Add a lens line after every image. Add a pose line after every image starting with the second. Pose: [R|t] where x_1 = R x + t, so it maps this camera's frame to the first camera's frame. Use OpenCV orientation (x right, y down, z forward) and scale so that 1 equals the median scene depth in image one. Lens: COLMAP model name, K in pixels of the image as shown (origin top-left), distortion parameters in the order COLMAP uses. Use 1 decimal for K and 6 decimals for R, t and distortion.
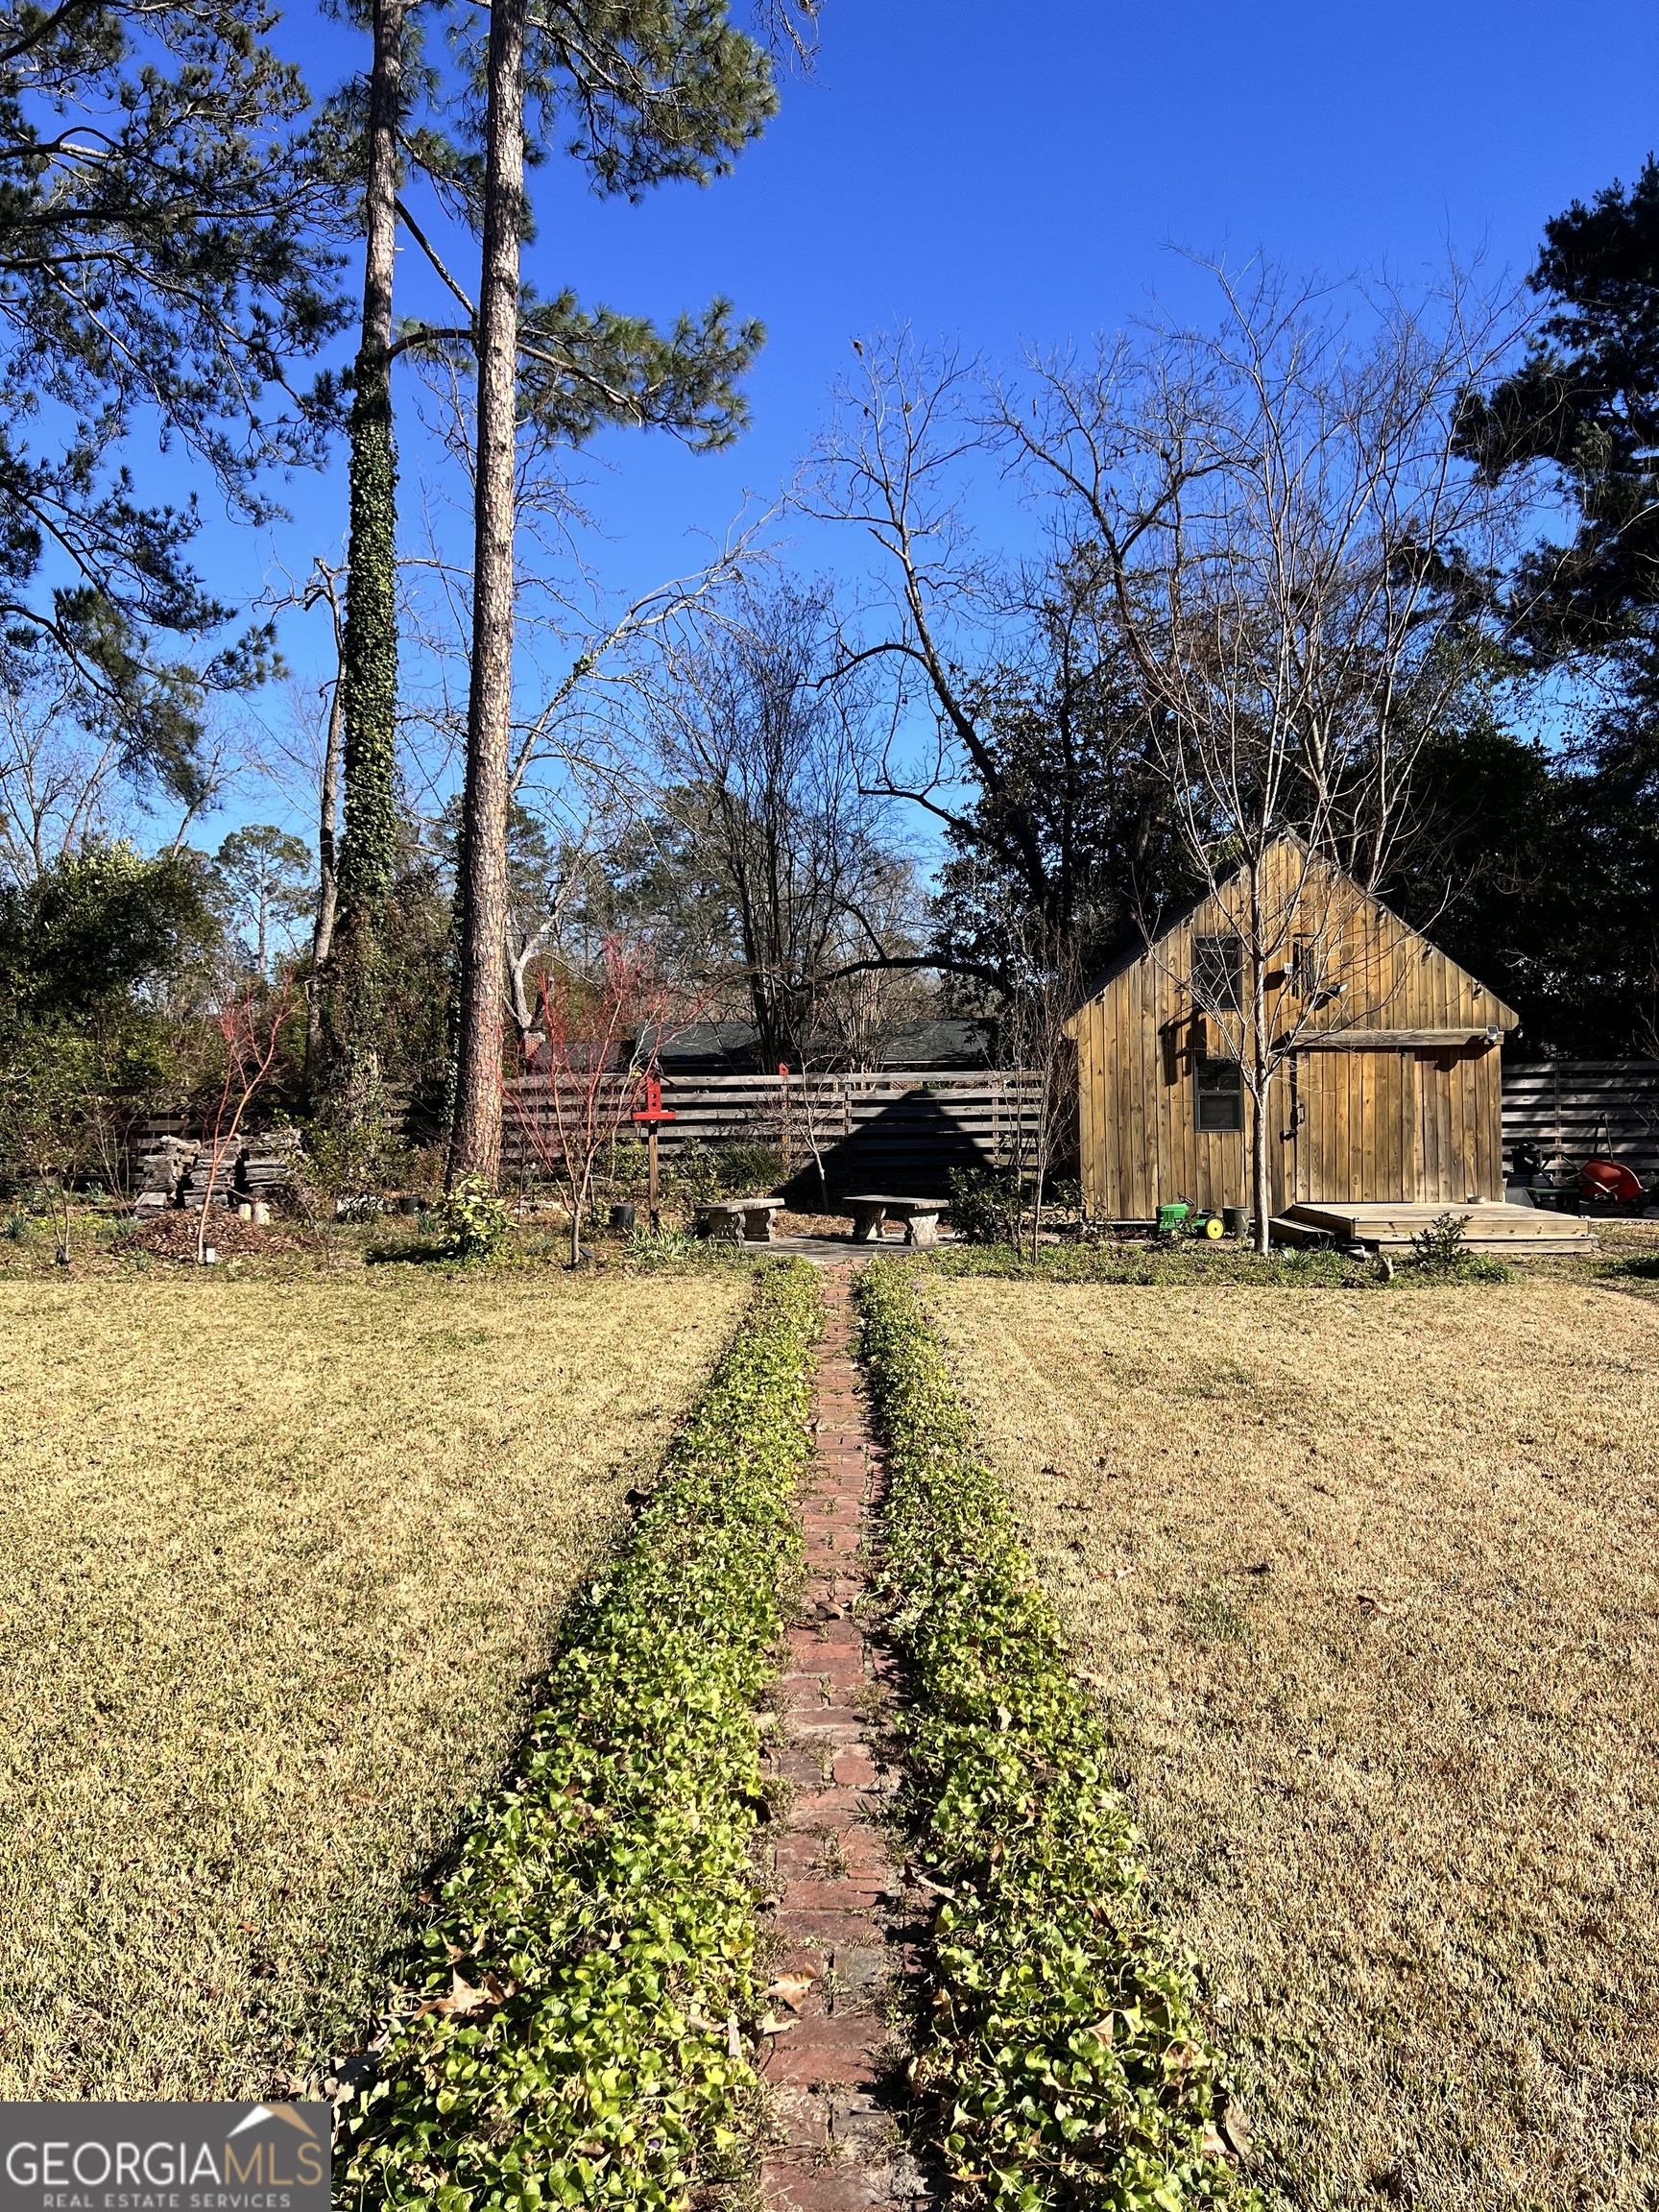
lens RADIAL K [[1695.3, 0, 829.7], [0, 1695.3, 1106.1], [0, 0, 1]] dist [0.035624, -0.026647]
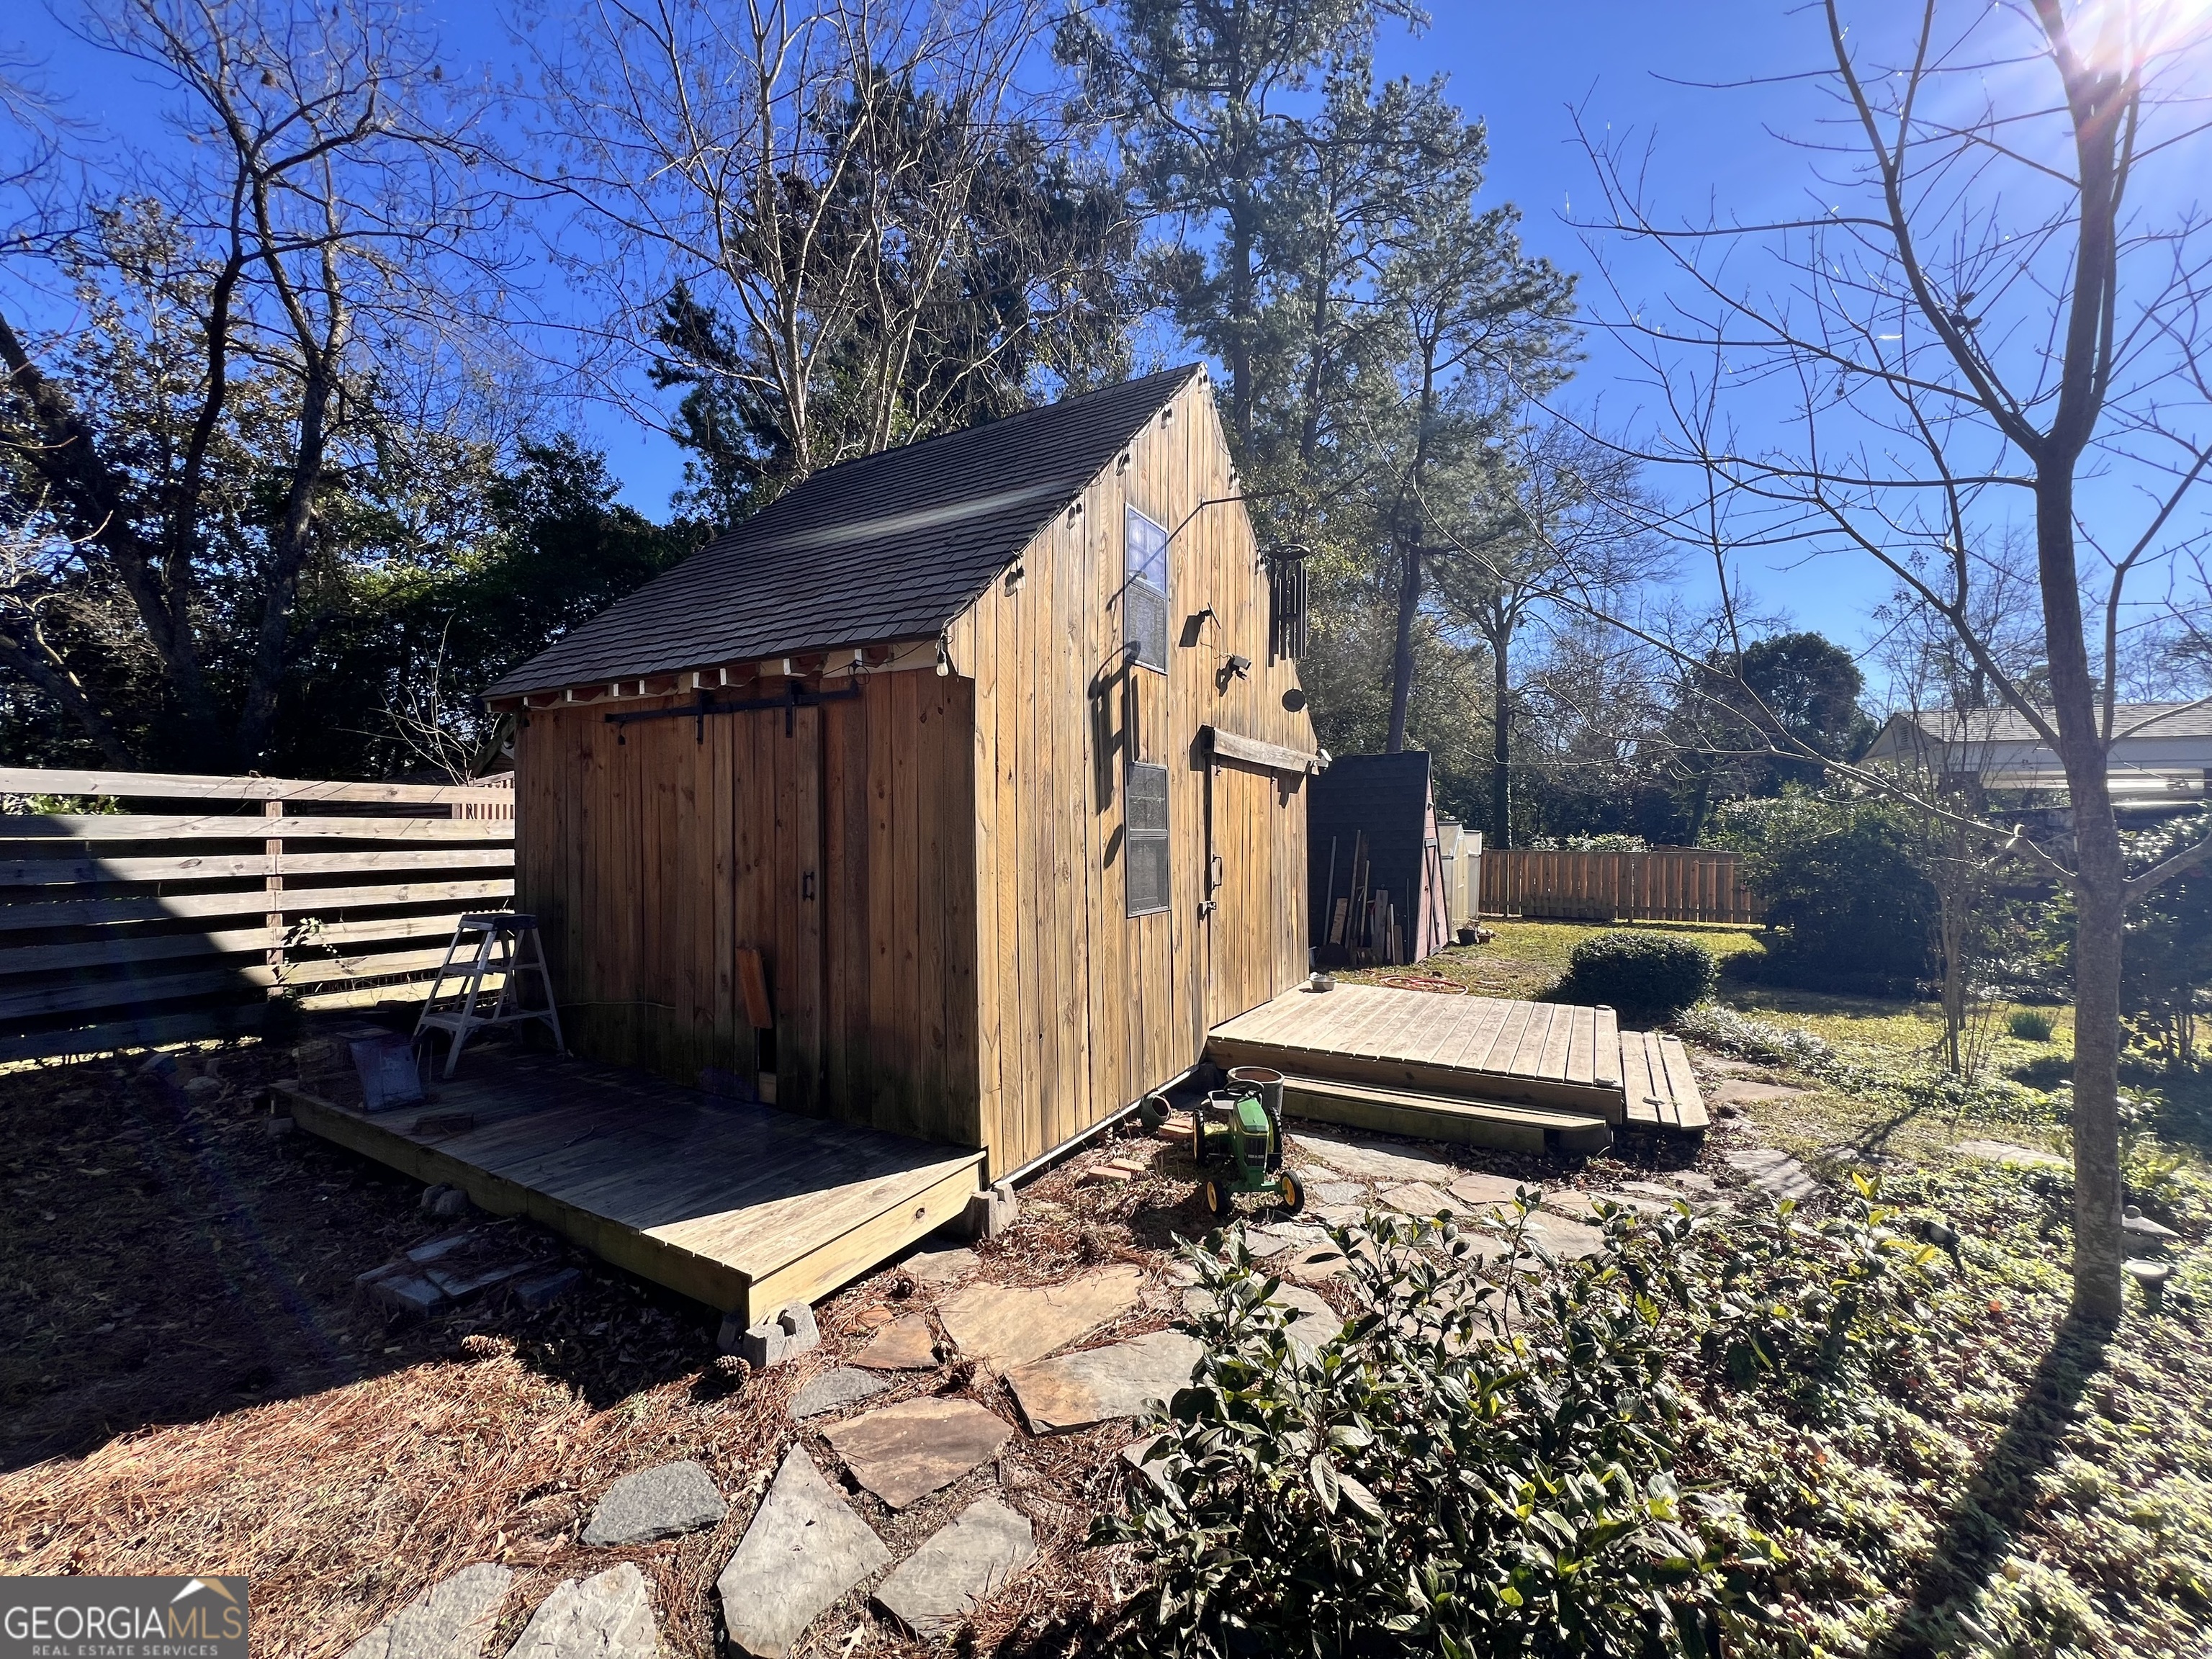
lens RADIAL K [[889.4, 0, 1102.6], [0, 889.4, 837.4], [0, 0, 1]] dist [-0.005816, 0.000740]
pose [[0.461682, 0.006910, 0.887018, -0.011763], [0.002501, 0.999956, -0.009091, -0.003002], [-0.887042, 0.006415, 0.461644, 0.886213]]
